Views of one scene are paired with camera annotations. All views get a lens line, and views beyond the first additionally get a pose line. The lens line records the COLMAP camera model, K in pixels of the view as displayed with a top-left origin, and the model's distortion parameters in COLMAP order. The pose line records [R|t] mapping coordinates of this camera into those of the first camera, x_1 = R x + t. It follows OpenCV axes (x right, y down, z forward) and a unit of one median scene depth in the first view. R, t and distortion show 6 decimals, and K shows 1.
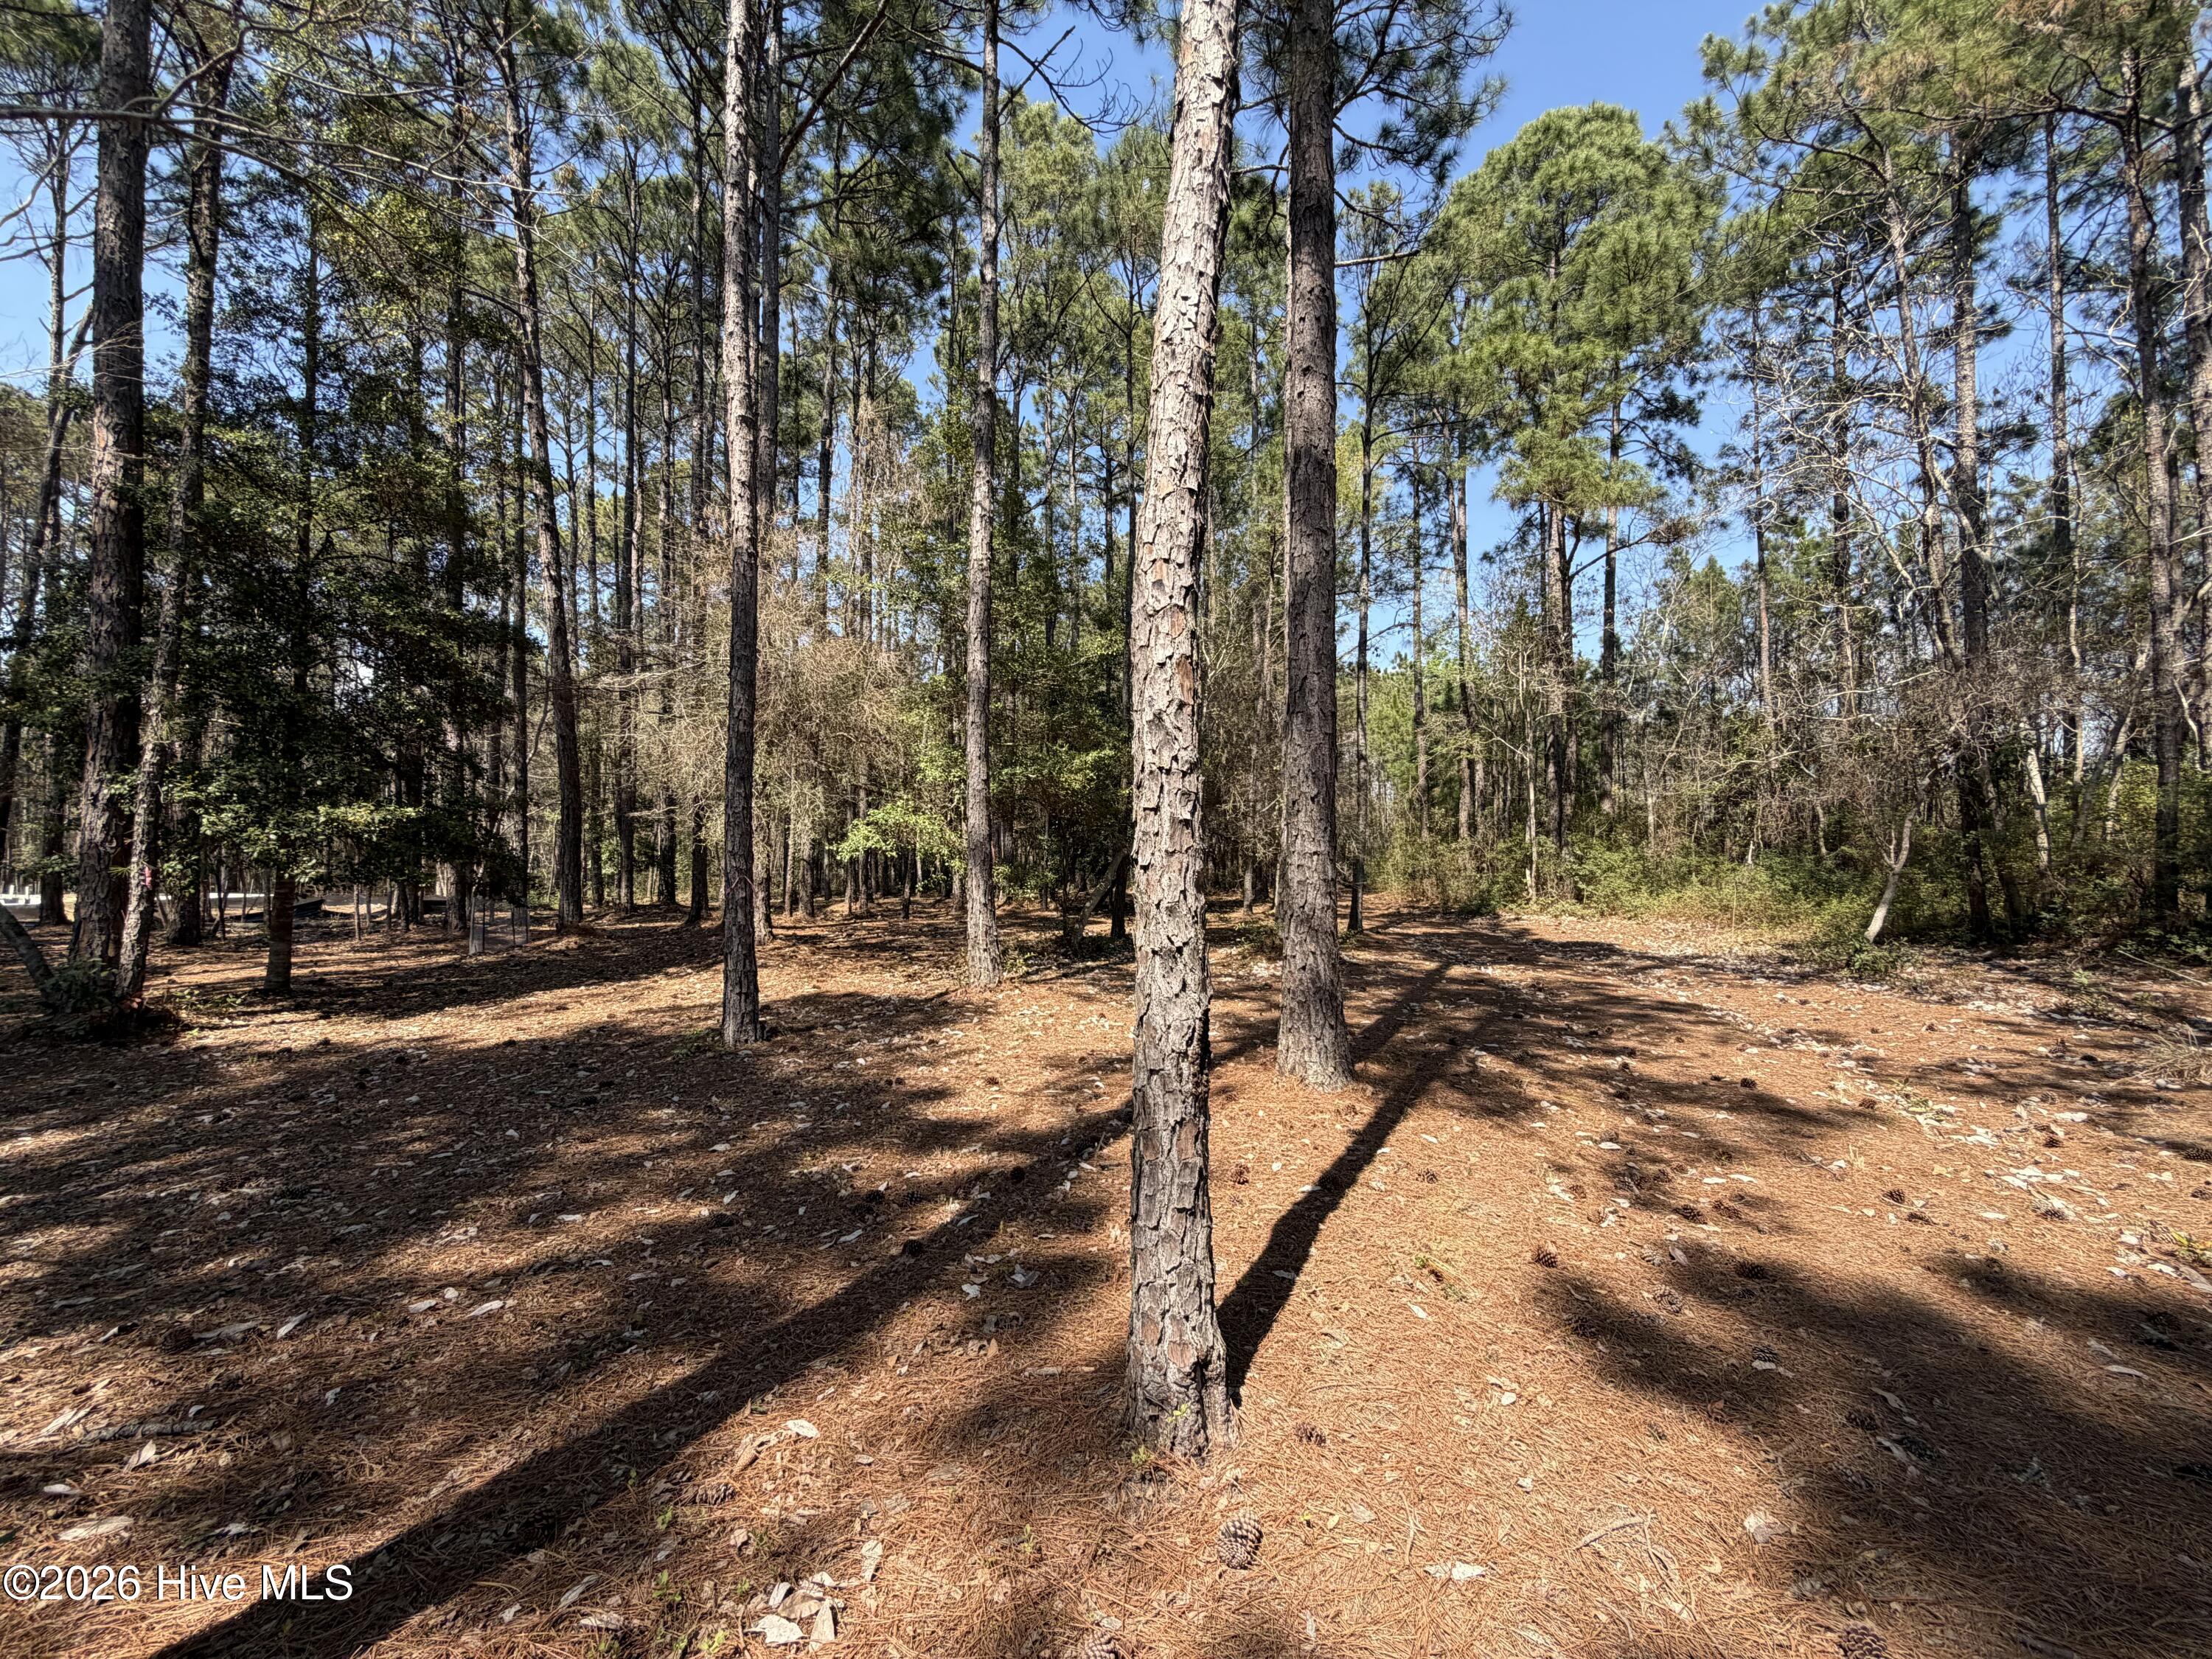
lens RADIAL K [[883.9, 0, 1096.9], [0, 883.9, 831.0], [0, 0, 1]] dist [-0.000930, 0.000489]
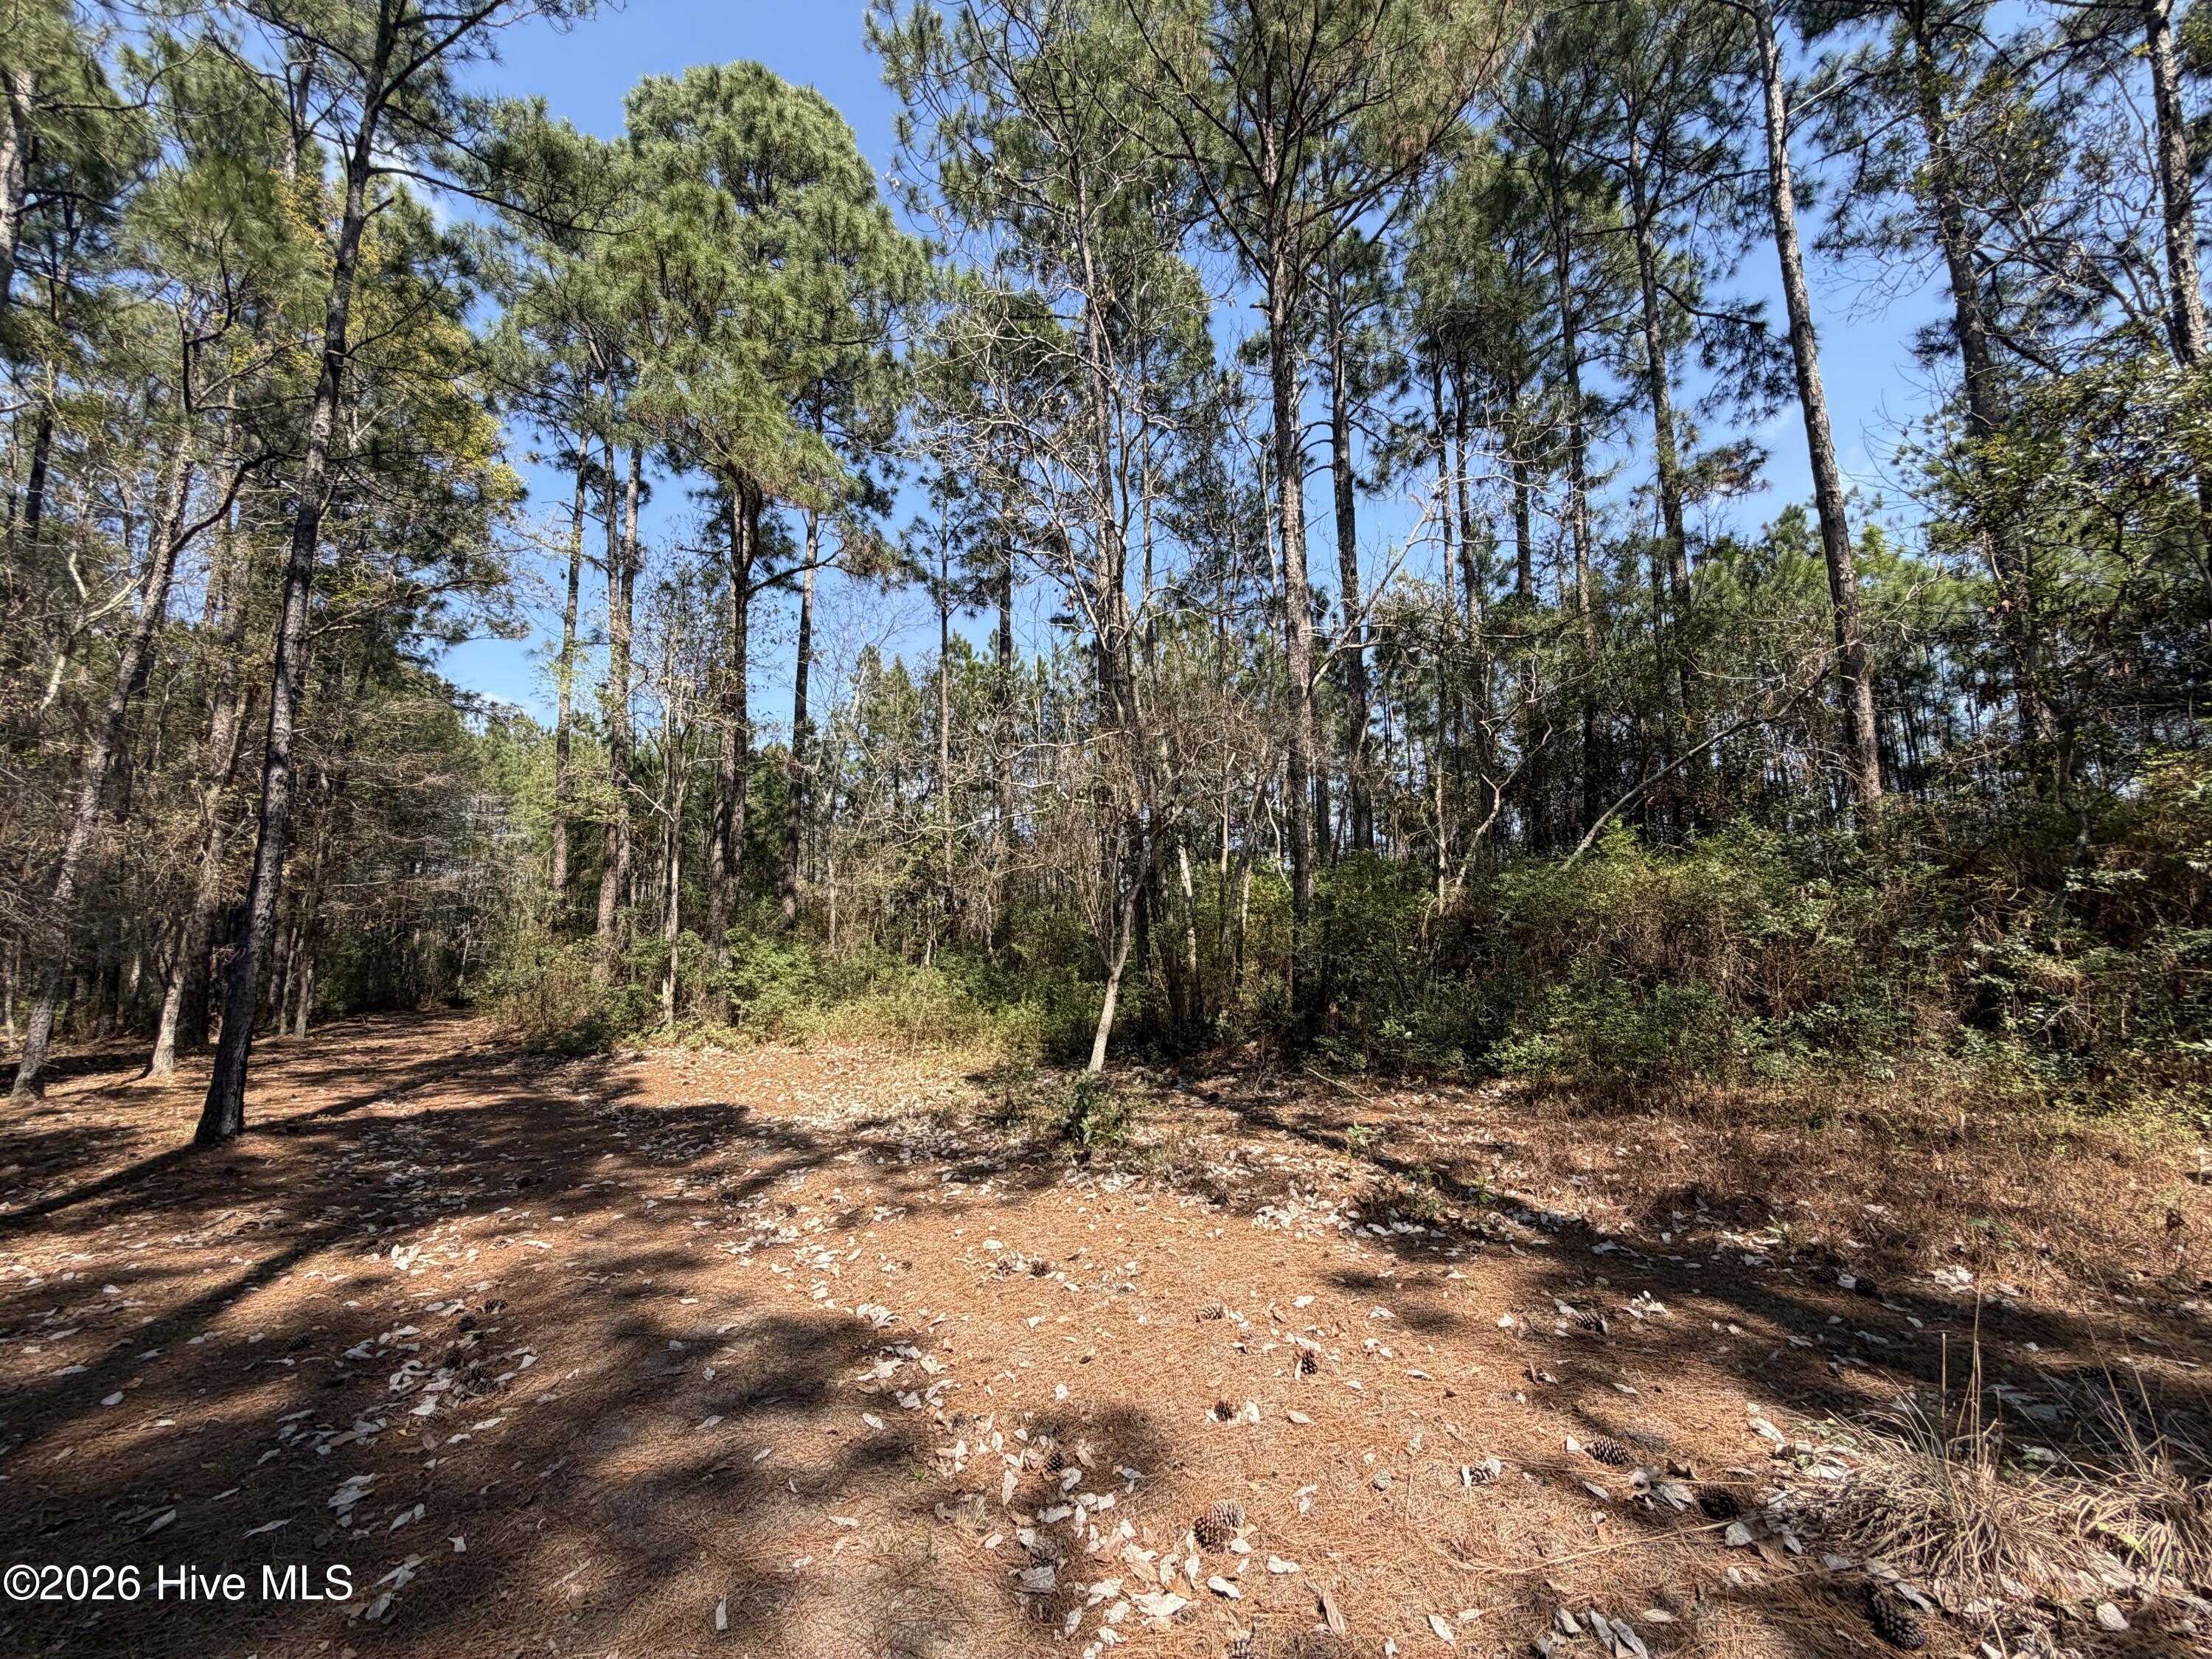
lens RADIAL K [[883.9, 0, 1090.0], [0, 883.9, 856.2], [0, 0, 1]] dist [-0.000930, 0.000489]
pose [[0.677385, 0.069408, 0.732347, 0.223997], [-0.005114, 0.995959, -0.089662, 0.007614], [-0.735611, 0.056991, 0.675003, 0.318703]]
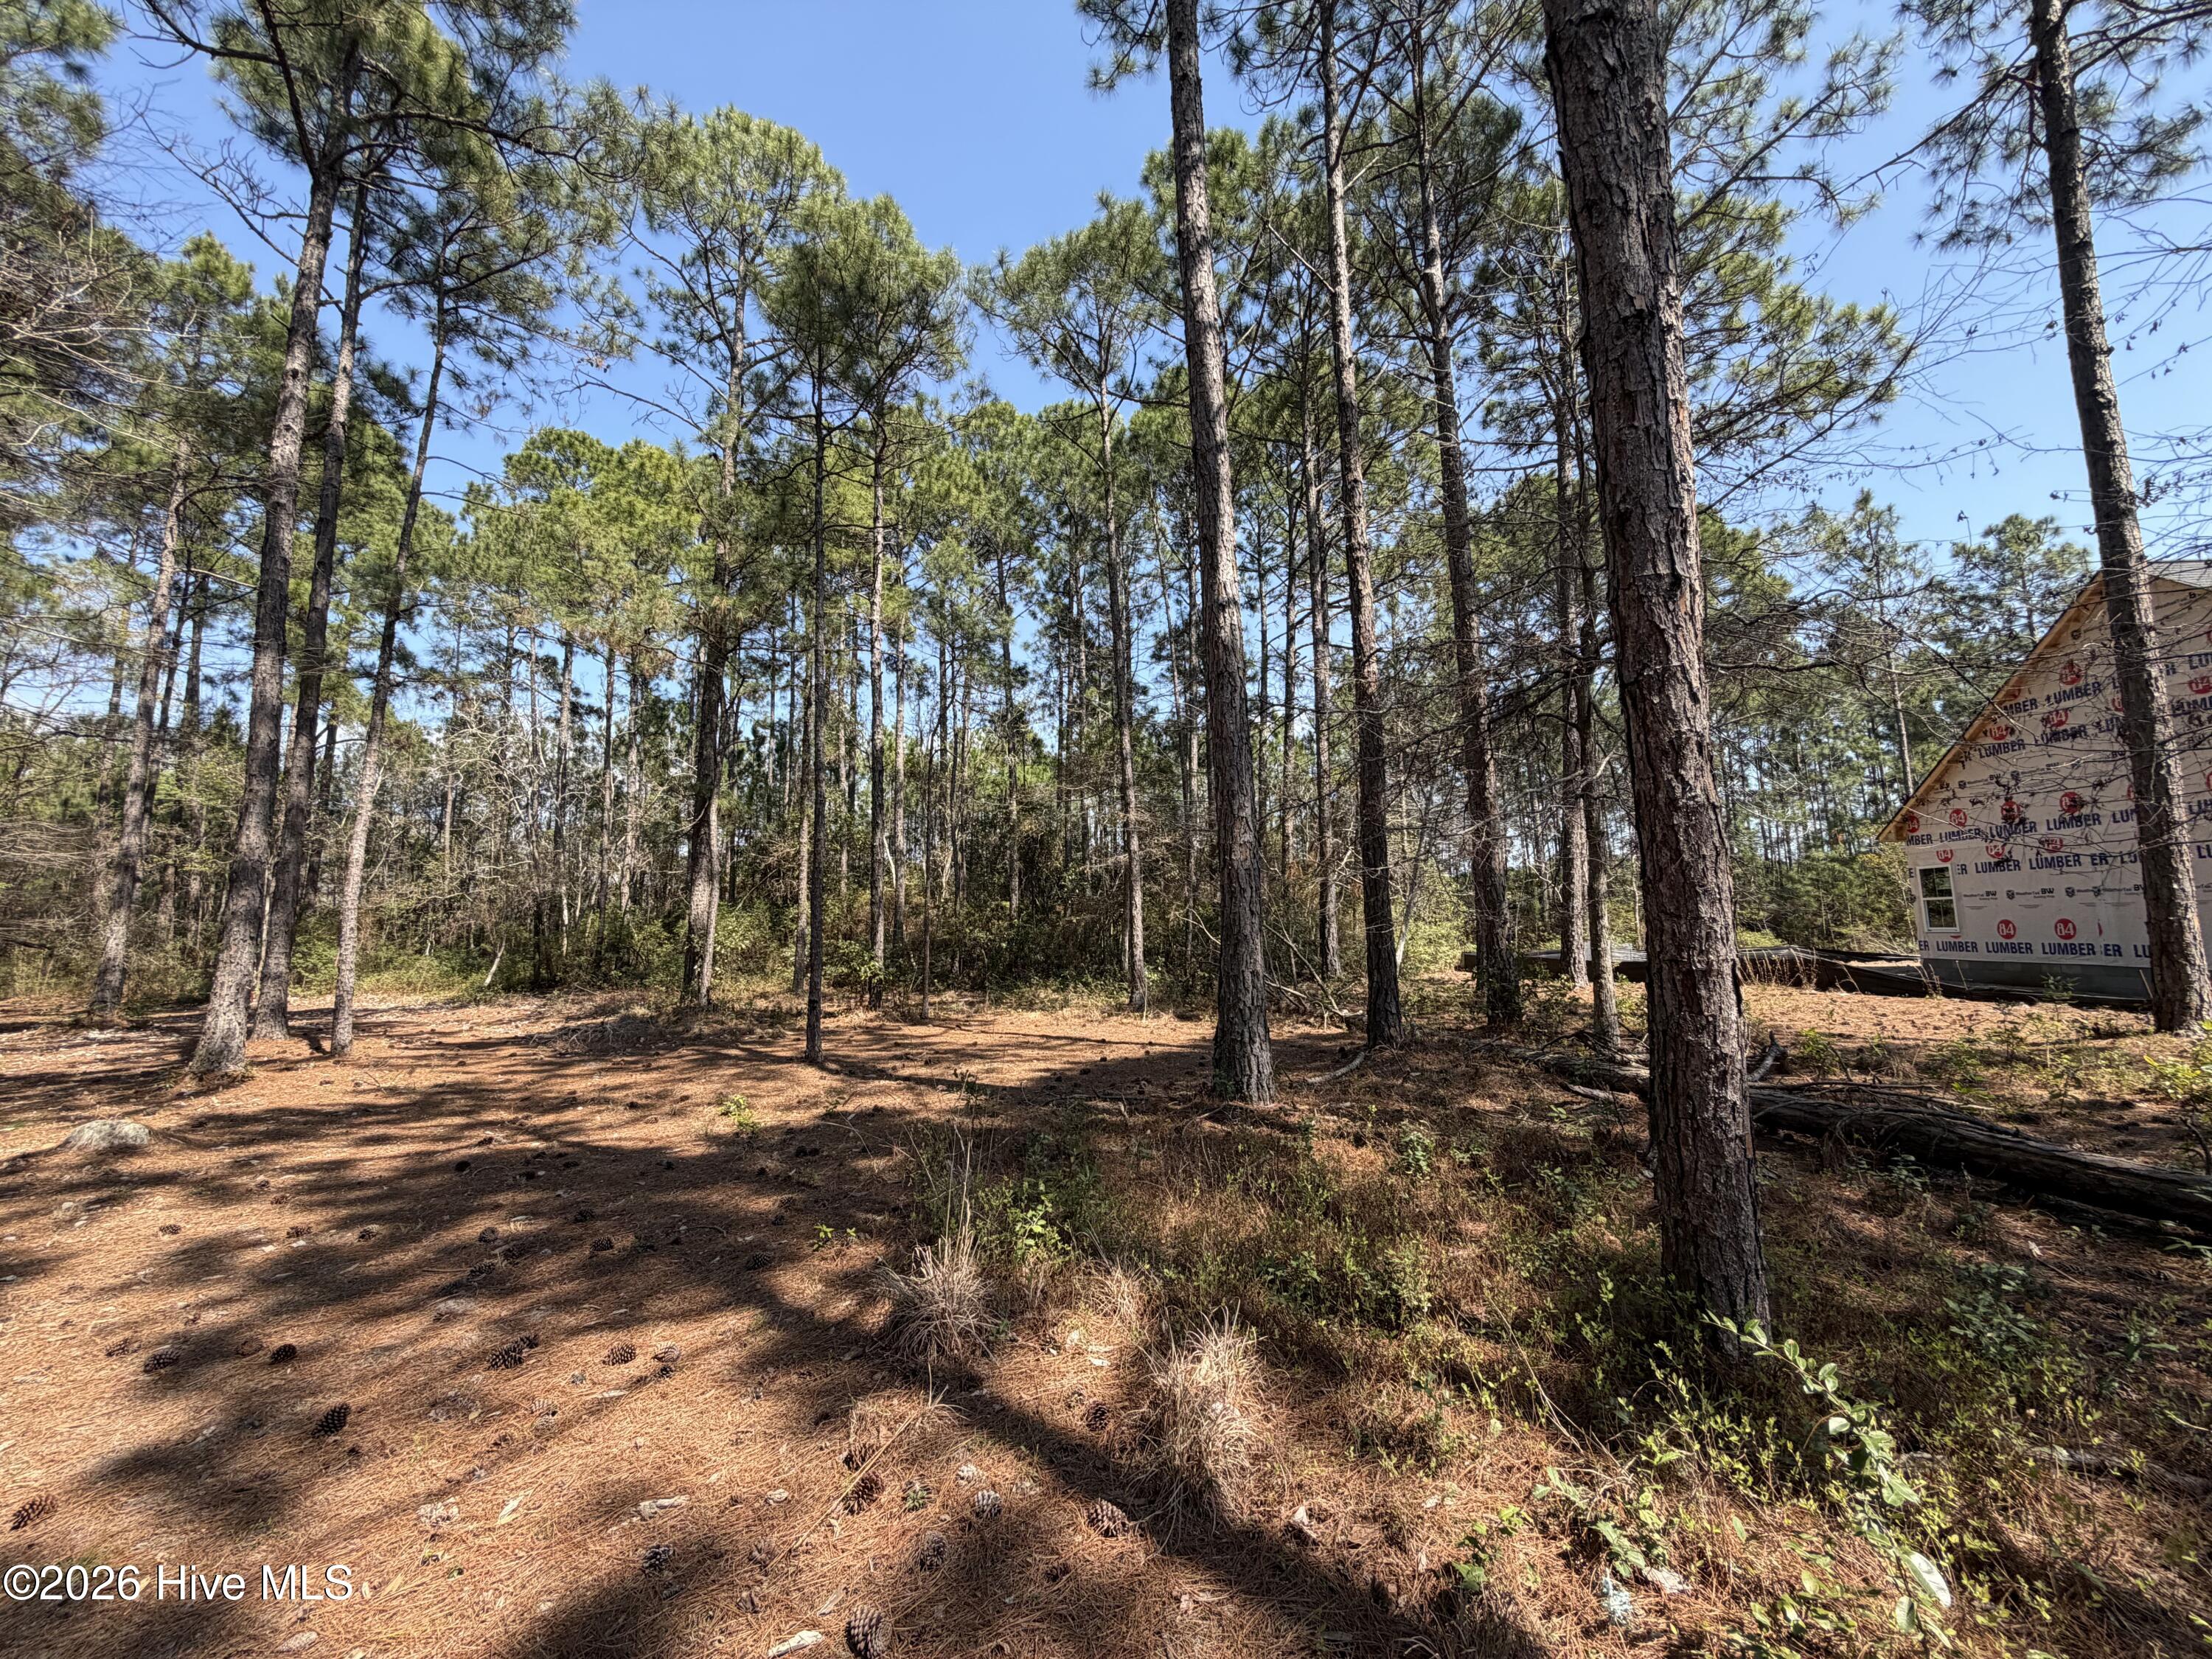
lens RADIAL K [[883.9, 0, 1099.6], [0, 883.9, 827.0], [0, 0, 1]] dist [-0.000930, 0.000489]
pose [[0.272401, 0.113215, 0.955500, -0.494935], [-0.006850, 0.993256, -0.115736, -0.017627], [-0.962159, 0.024982, 0.271340, -0.624811]]
